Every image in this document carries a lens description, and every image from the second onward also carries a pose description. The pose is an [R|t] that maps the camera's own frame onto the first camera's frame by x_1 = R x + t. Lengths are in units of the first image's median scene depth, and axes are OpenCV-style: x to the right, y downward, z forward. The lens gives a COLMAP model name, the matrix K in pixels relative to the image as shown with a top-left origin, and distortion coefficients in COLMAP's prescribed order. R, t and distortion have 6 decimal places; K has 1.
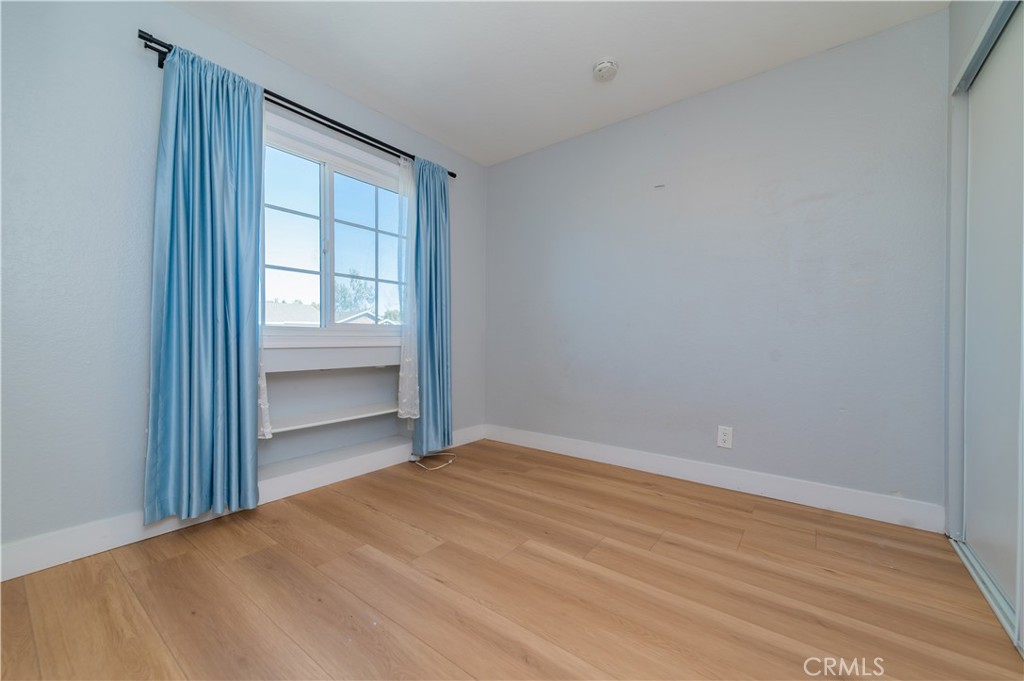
lens RADIAL K [[400.3, 0, 516.3], [0, 400.3, 340.5], [0, 0, 1]] dist [0.006866, -0.000317]
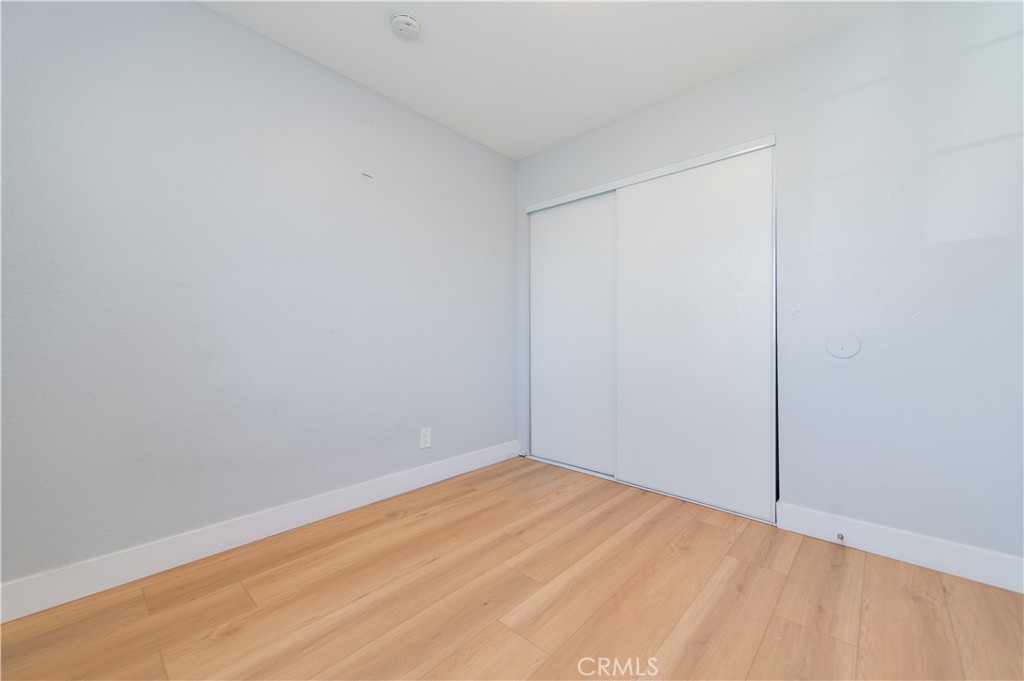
lens RADIAL K [[400.3, 0, 516.3], [0, 400.3, 340.5], [0, 0, 1]] dist [0.006866, -0.000317]
pose [[0.087594, -0.009910, 0.996107, -0.642171], [0.001444, 0.999951, 0.009822, -0.039325], [-0.996155, 0.000579, 0.087603, 0.802063]]
